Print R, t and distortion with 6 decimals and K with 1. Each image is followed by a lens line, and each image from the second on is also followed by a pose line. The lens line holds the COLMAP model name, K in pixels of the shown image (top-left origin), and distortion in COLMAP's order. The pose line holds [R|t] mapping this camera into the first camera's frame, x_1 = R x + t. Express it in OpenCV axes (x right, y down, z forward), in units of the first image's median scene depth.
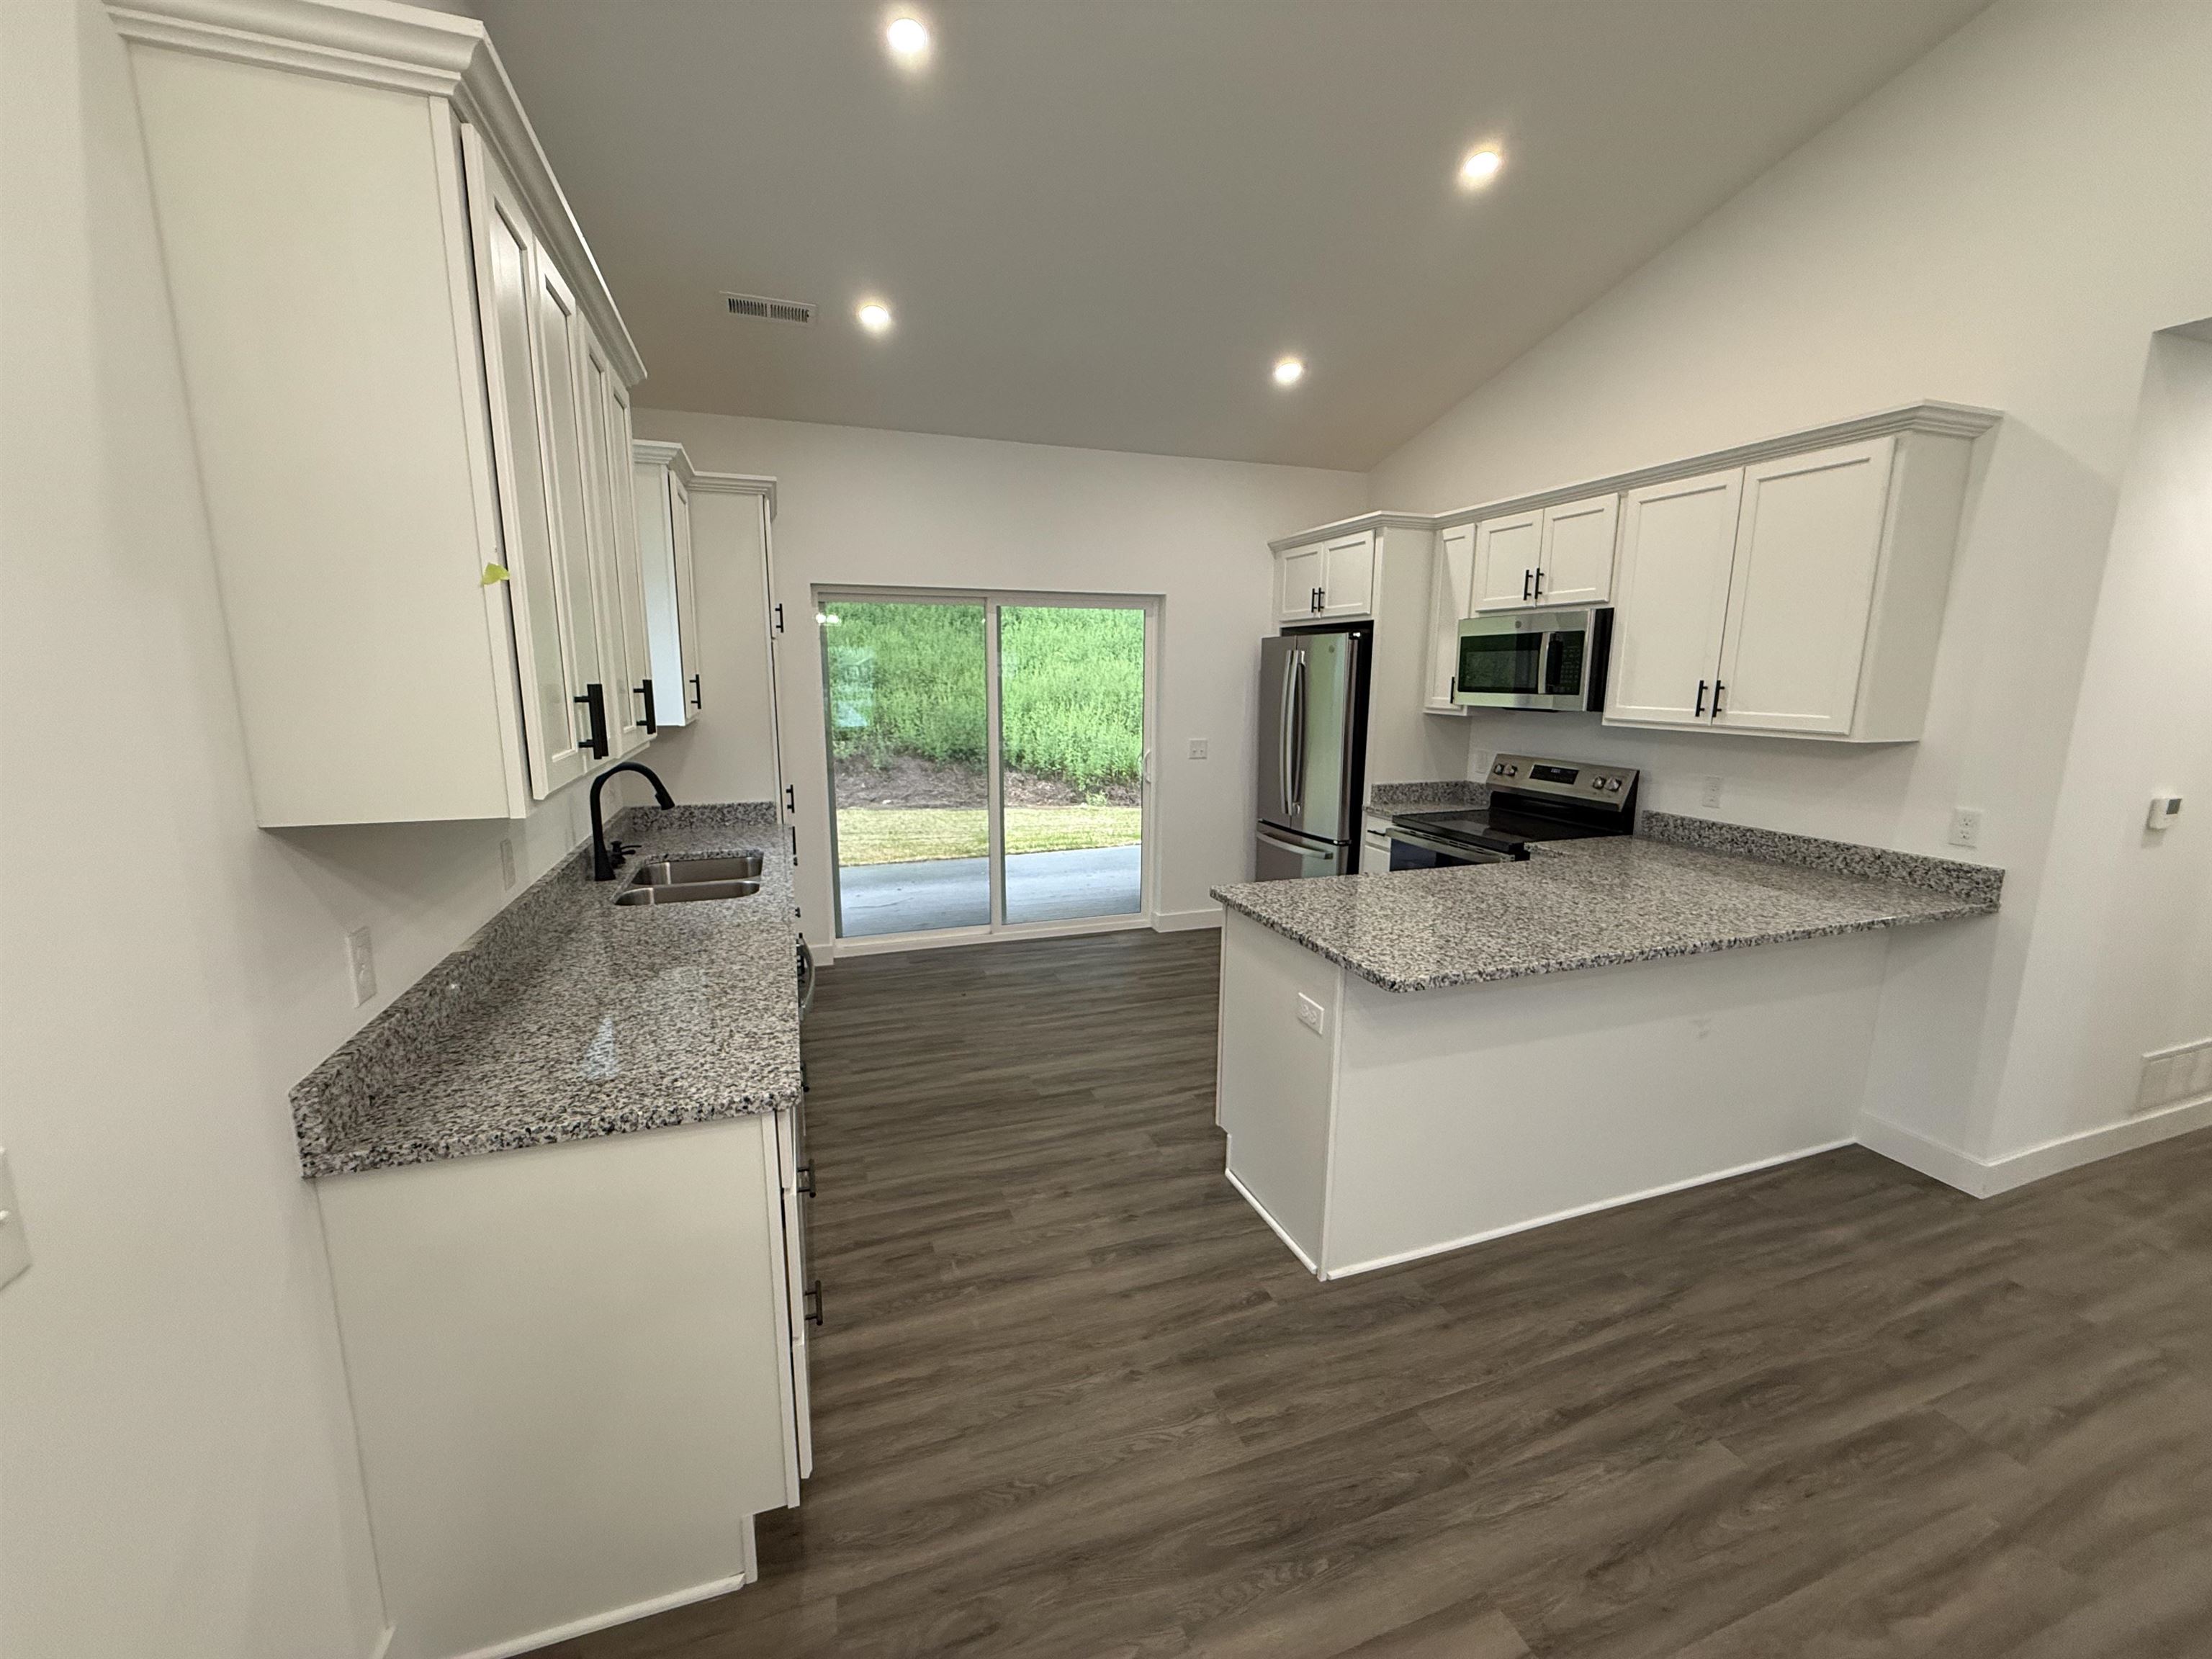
lens RADIAL K [[884.3, 0, 1099.1], [0, 884.3, 832.0], [0, 0, 1]] dist [0.000650, 0.000140]
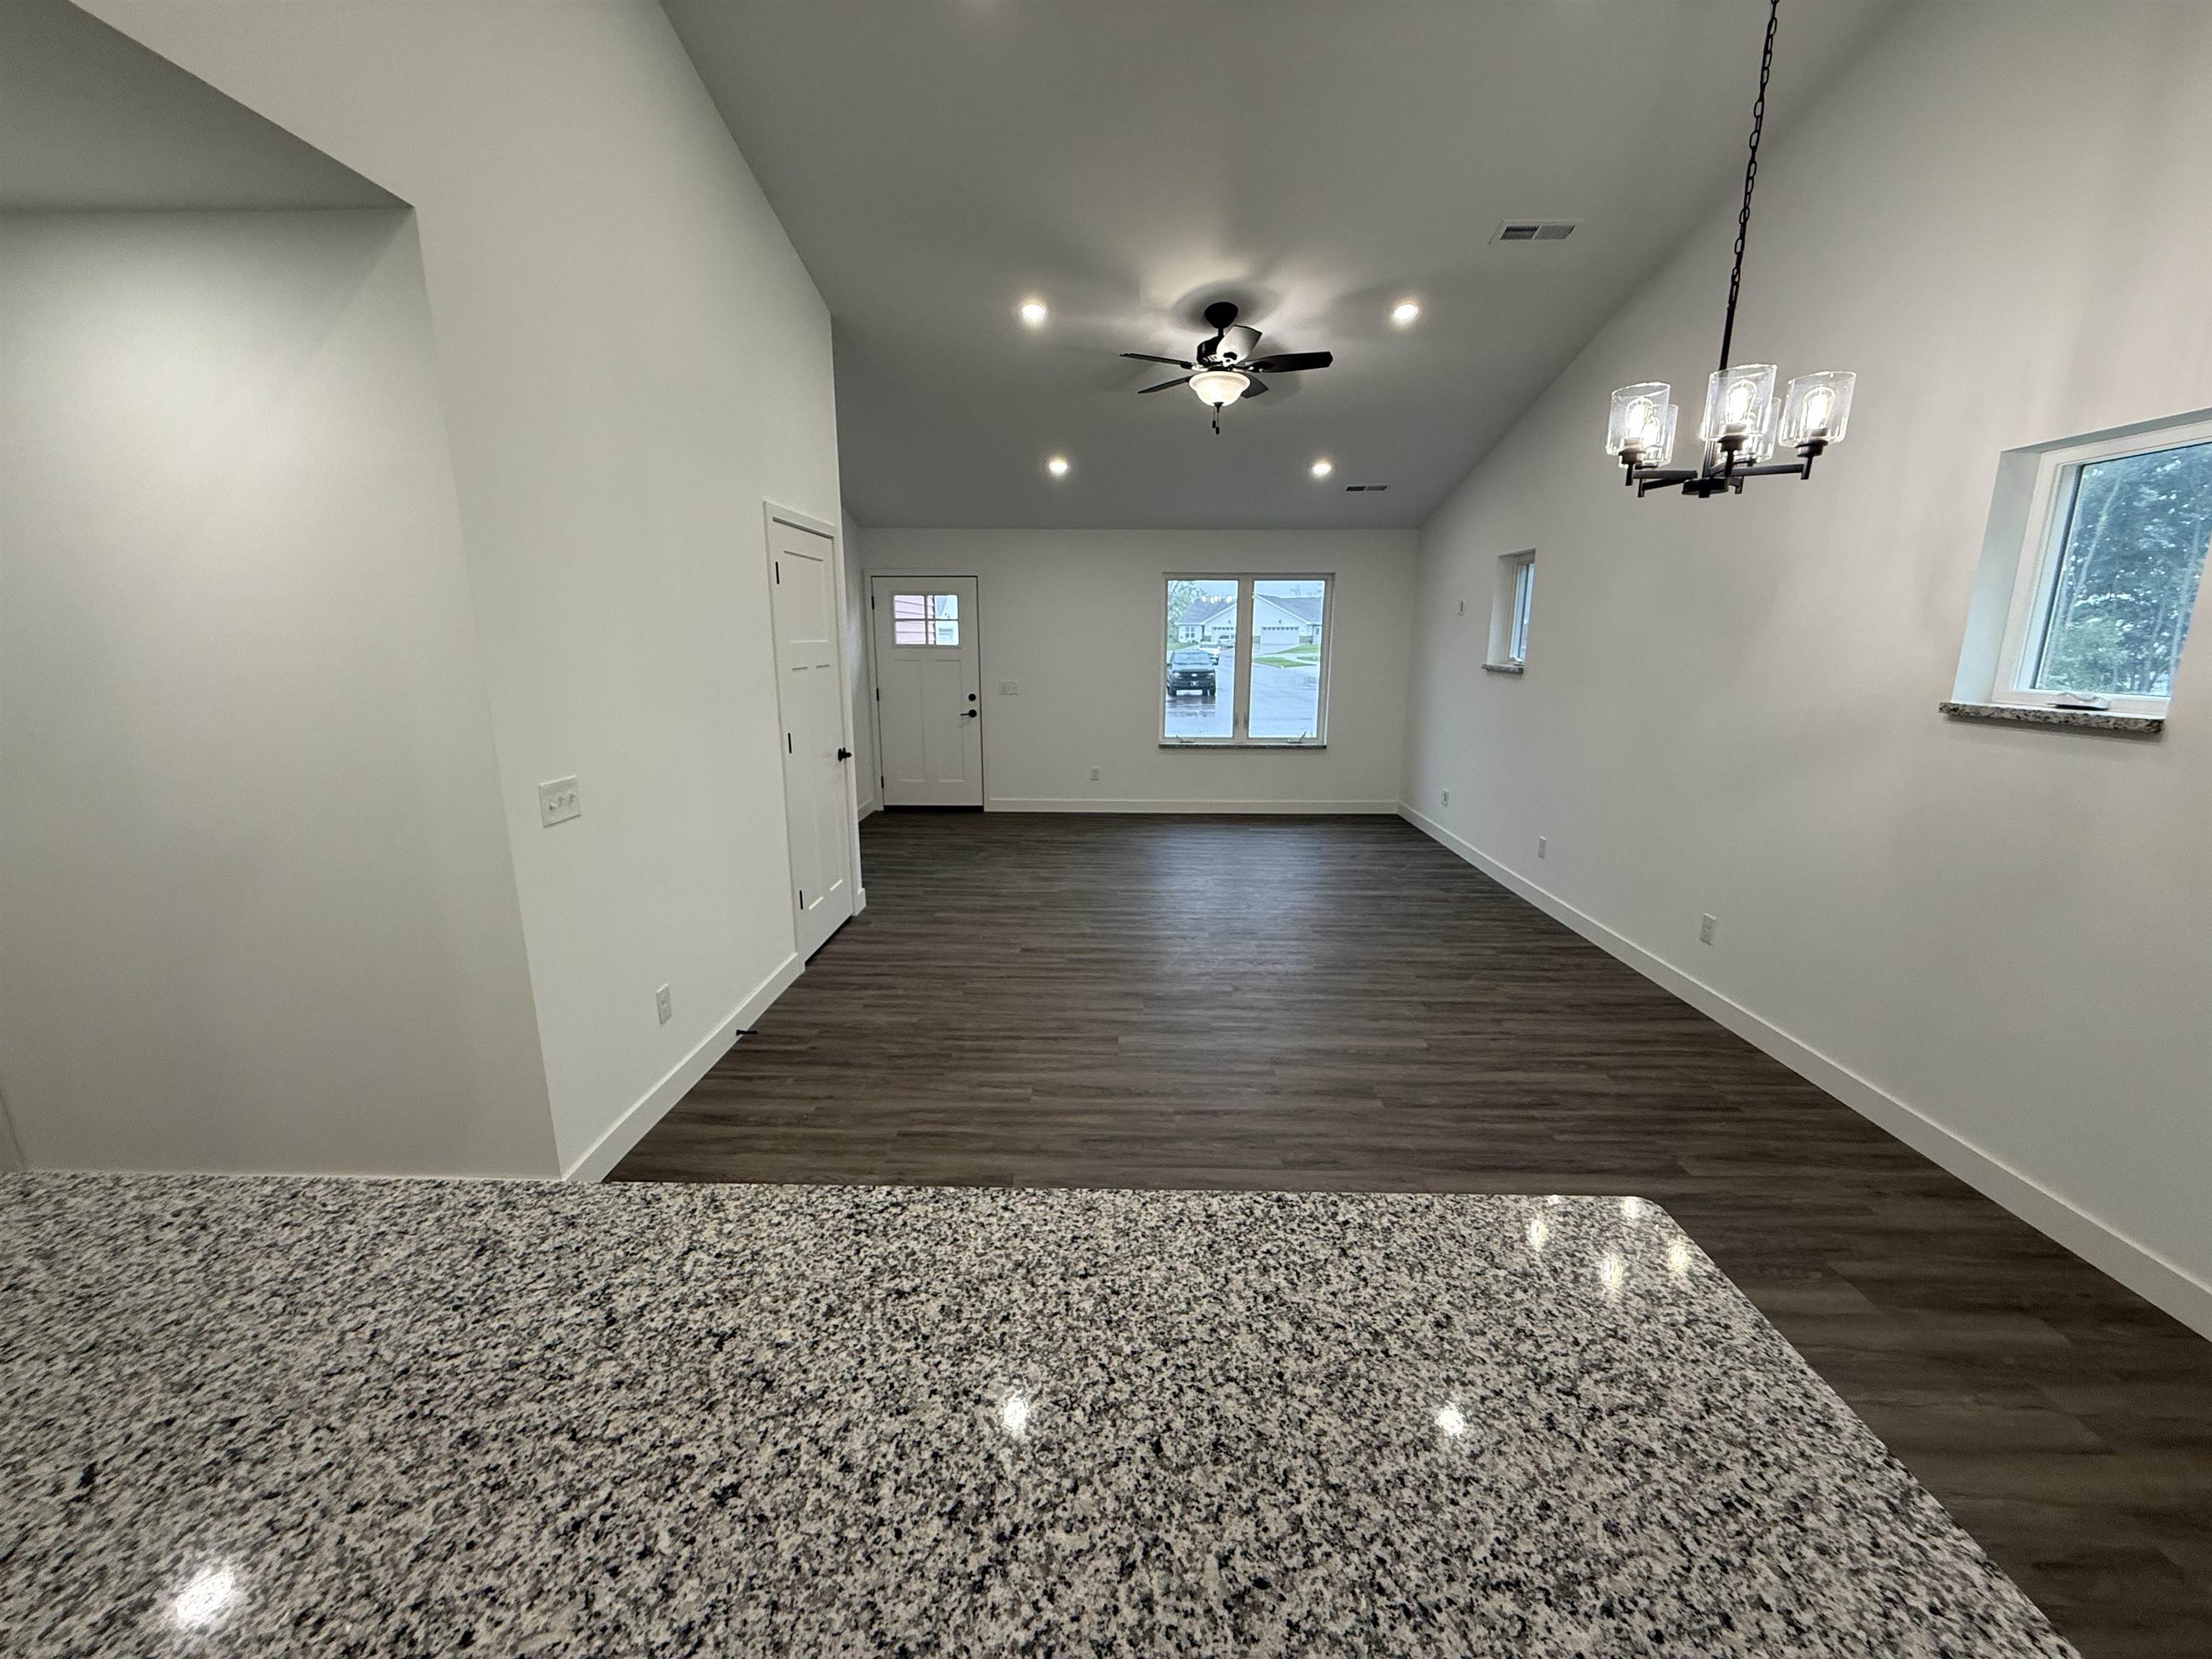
lens RADIAL K [[884.3, 0, 1099.1], [0, 884.3, 832.0], [0, 0, 1]] dist [0.000650, 0.000140]
pose [[-0.936292, -0.084549, 0.340893, 0.263605], [0.055914, 0.922332, 0.382331, -0.145992], [-0.346742, 0.377034, -0.858845, 0.816108]]
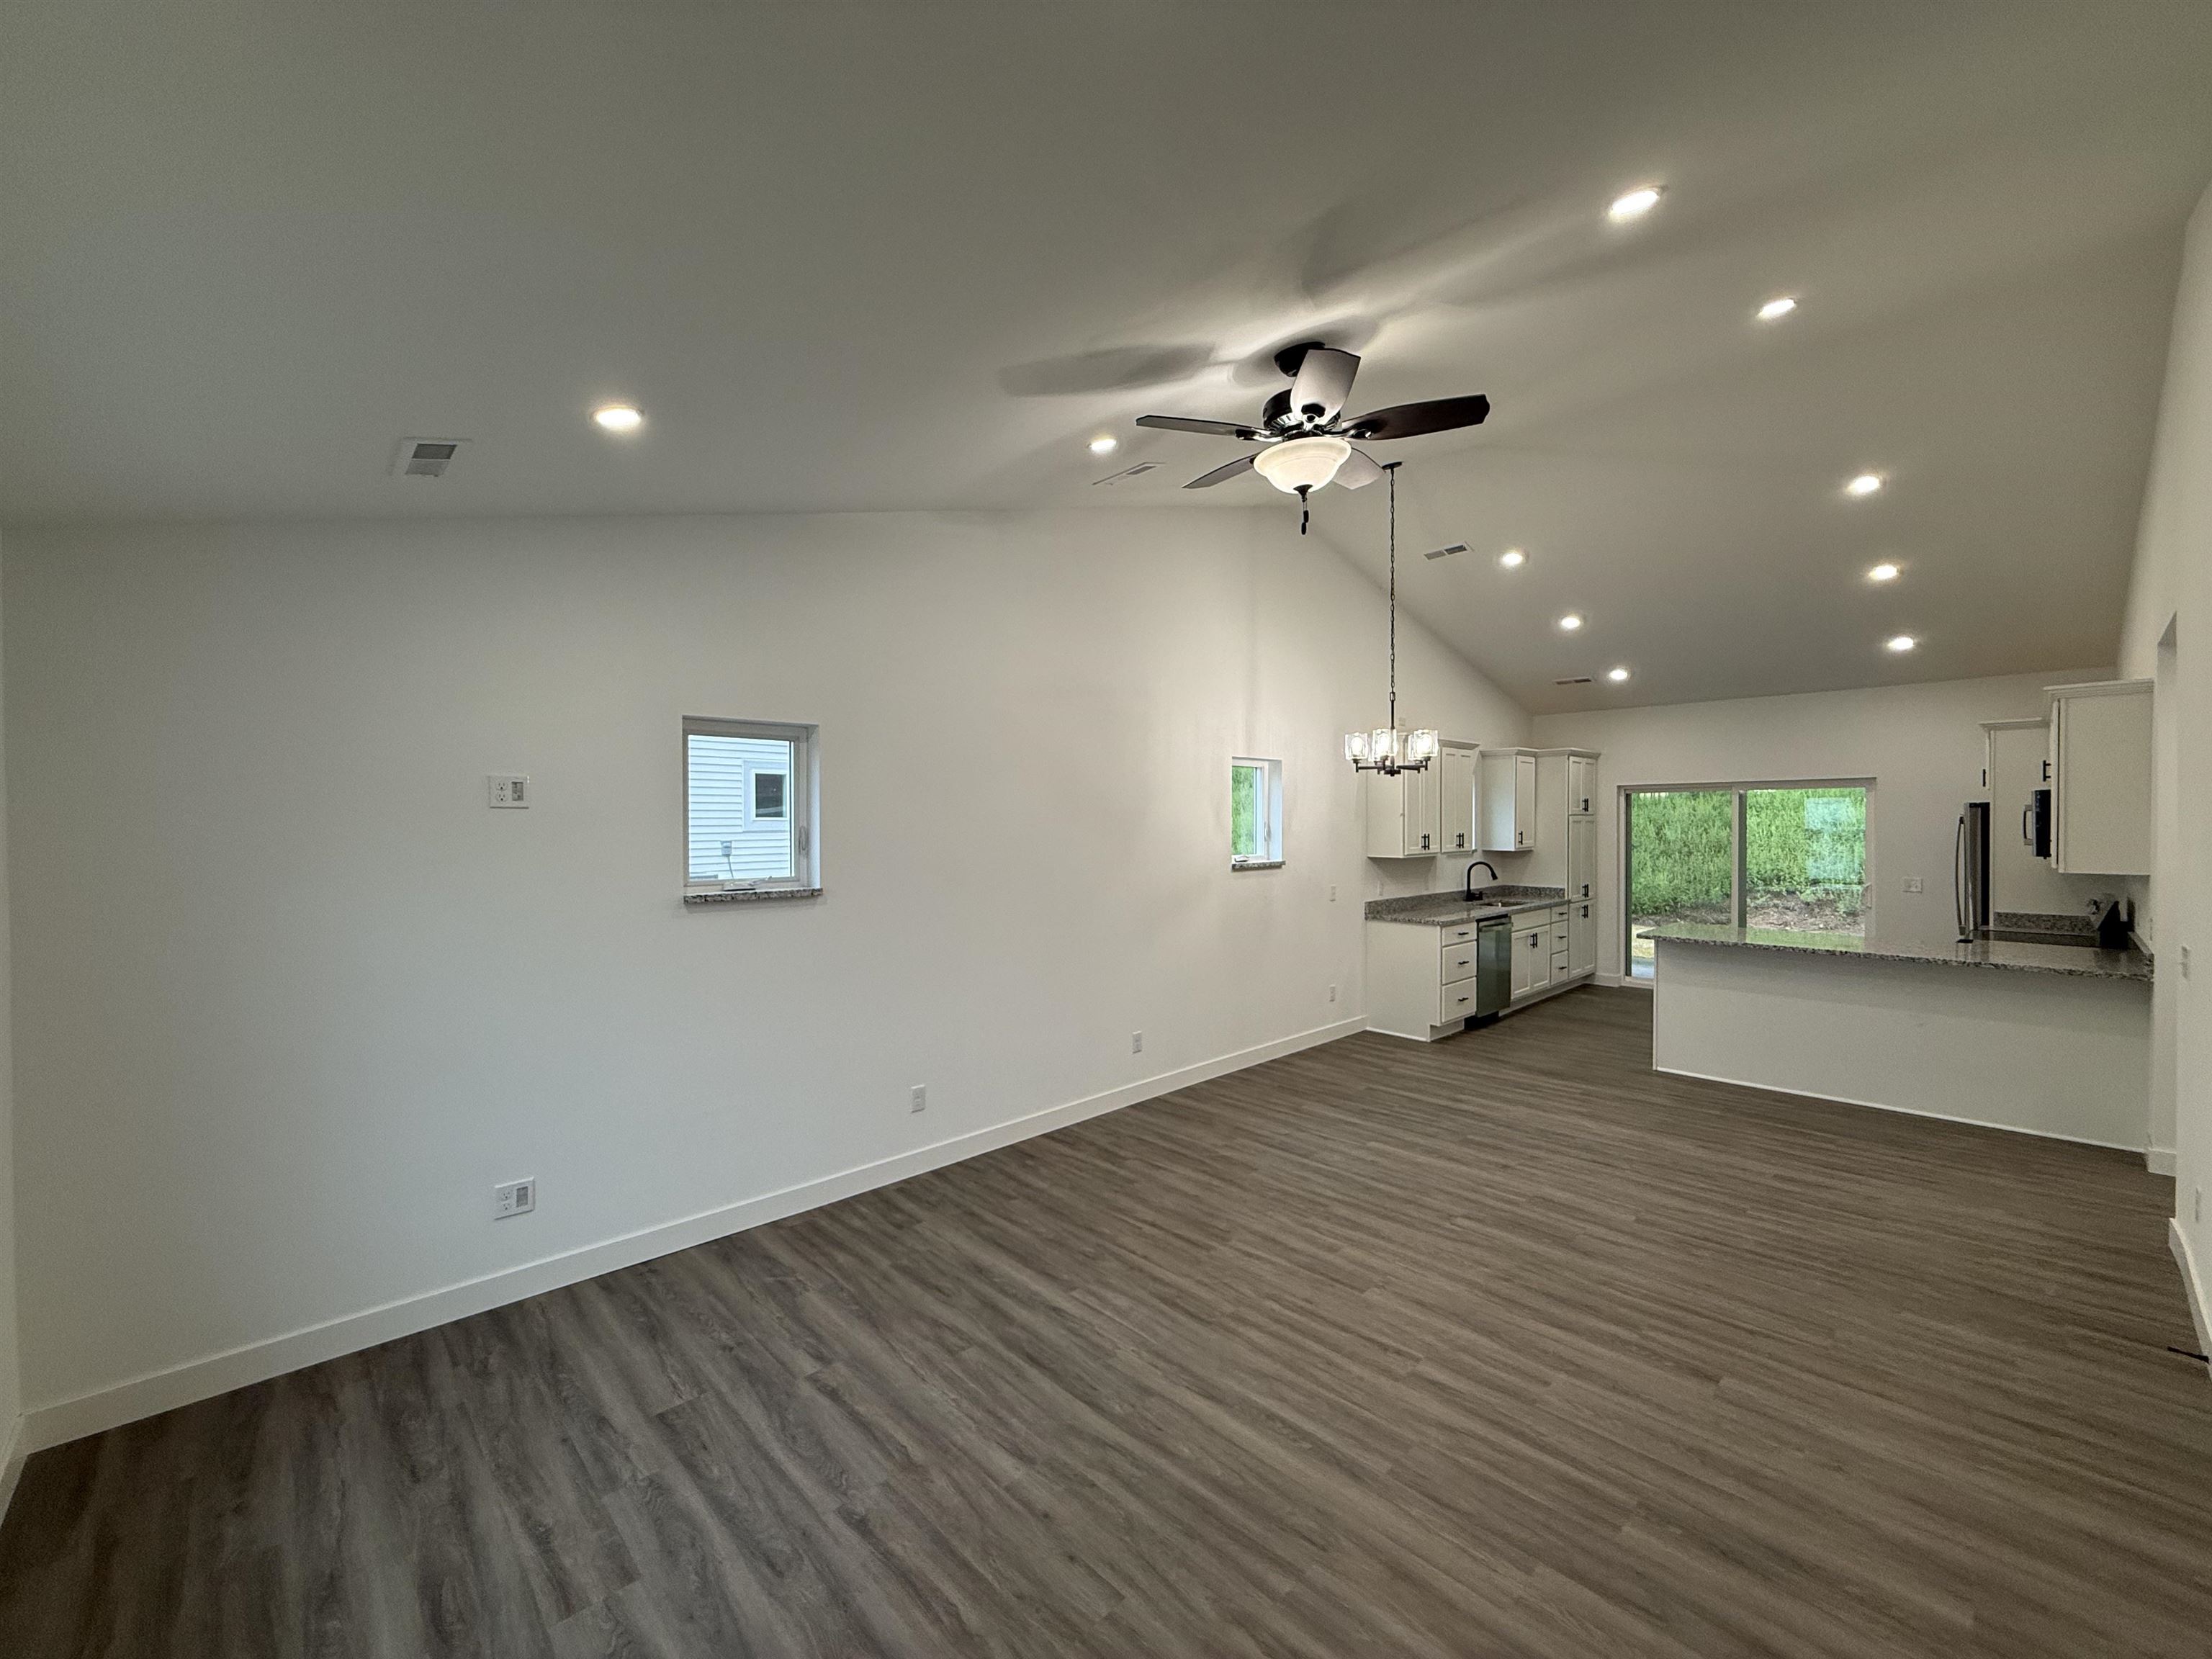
lens RADIAL K [[884.3, 0, 1099.1], [0, 884.3, 832.0], [0, 0, 1]] dist [0.000650, 0.000140]
pose [[0.409302, 0.002647, -0.912395, 1.252719], [-0.158854, 0.984930, -0.068405, 0.174383], [0.898464, 0.172936, 0.403554, -1.023076]]
